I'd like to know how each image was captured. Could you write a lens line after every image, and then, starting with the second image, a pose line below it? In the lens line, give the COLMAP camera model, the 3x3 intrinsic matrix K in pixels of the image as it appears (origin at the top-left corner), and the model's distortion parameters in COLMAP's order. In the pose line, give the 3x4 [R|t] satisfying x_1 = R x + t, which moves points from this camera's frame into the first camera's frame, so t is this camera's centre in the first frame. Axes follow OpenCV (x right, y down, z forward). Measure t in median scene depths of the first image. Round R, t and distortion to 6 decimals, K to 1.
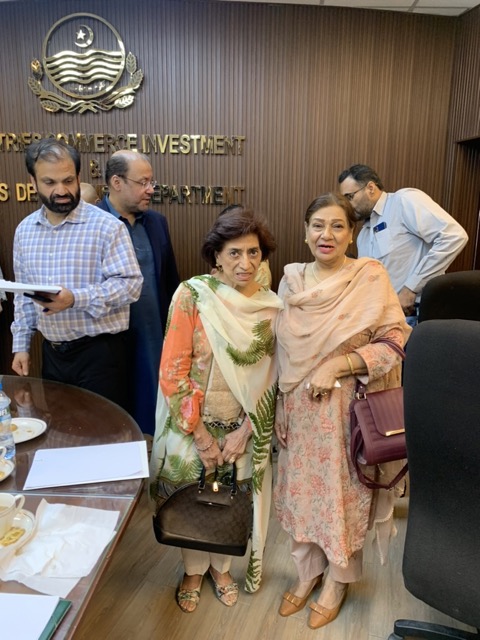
lens RADIAL K [[492.6, 0, 250.1], [0, 492.6, 318.1], [0, 0, 1]] dist [0.015598, -0.014923]
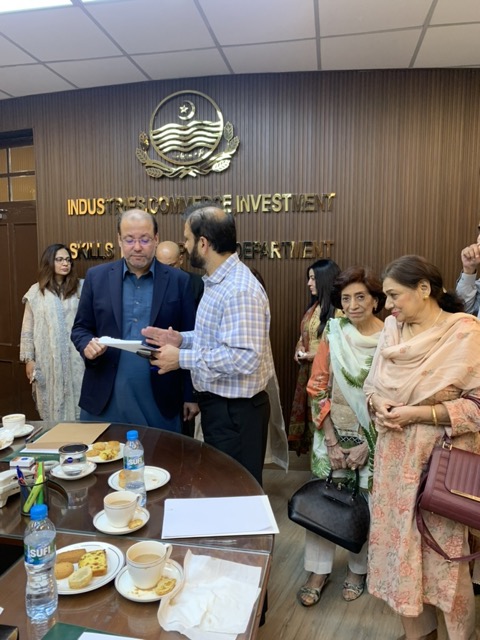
lens RADIAL K [[492.6, 0, 242.9], [0, 492.6, 318.9], [0, 0, 1]] dist [0.015598, -0.014923]
pose [[0.990340, 0.002731, -0.138634, -0.058399], [-0.016282, 0.995180, -0.096707, -0.005193], [0.137702, 0.098030, 0.985611, -0.016493]]
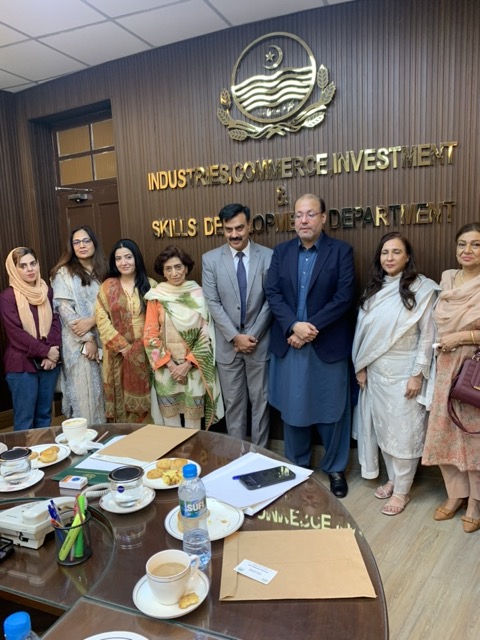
lens RADIAL K [[492.6, 0, 247.0], [0, 492.6, 320.4], [0, 0, 1]] dist [0.015598, -0.014923]
pose [[0.944055, -0.001526, -0.329786, -0.072265], [-0.012883, 0.999055, -0.041500, -0.029838], [0.329538, 0.043427, 0.943143, 0.117315]]
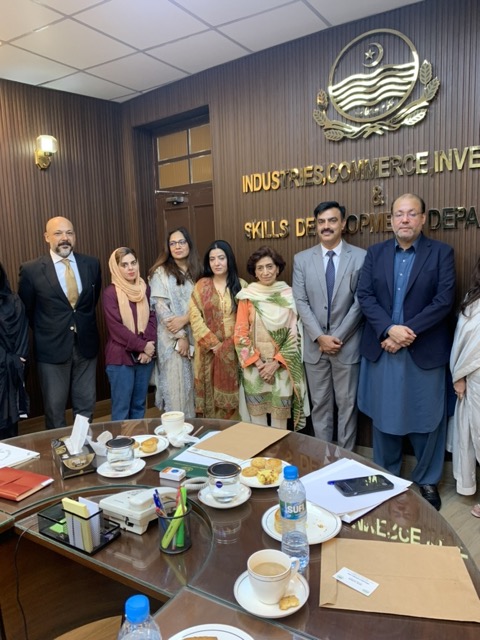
lens RADIAL K [[492.6, 0, 246.5], [0, 492.6, 316.3], [0, 0, 1]] dist [0.015598, -0.014923]
pose [[0.876192, 0.022235, -0.481449, -0.086661], [-0.050029, 0.997735, -0.044969, -0.030587], [0.479358, 0.063488, 0.875320, 0.109873]]
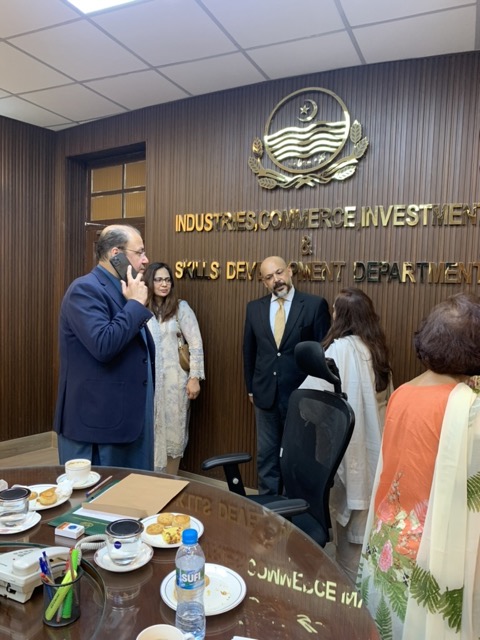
lens RADIAL K [[492.6, 0, 236.5], [0, 492.6, 324.6], [0, 0, 1]] dist [0.015598, -0.014923]
pose [[0.923547, 0.042254, -0.381151, -0.080811], [-0.092393, 0.989150, -0.114218, -0.039985], [0.372189, 0.140701, 0.917430, 0.131549]]
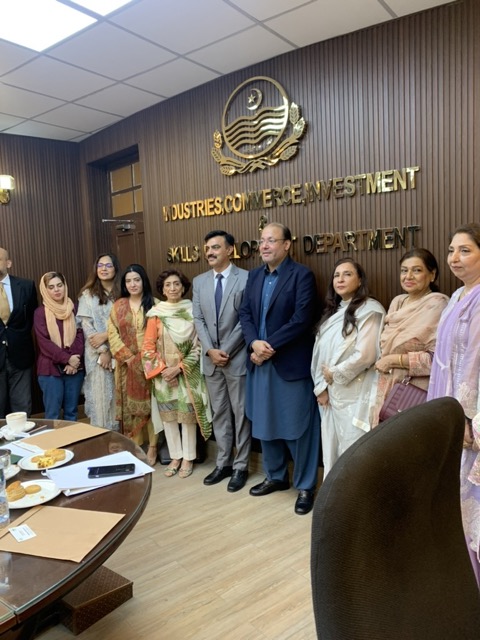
lens RADIAL K [[492.6, 0, 241.4], [0, 492.6, 319.2], [0, 0, 1]] dist [0.015598, -0.014923]
pose [[0.822223, 0.007030, -0.569121, 0.225693], [-0.051609, 0.996725, -0.062250, -0.045989], [0.566820, 0.080555, 0.819894, 0.173648]]
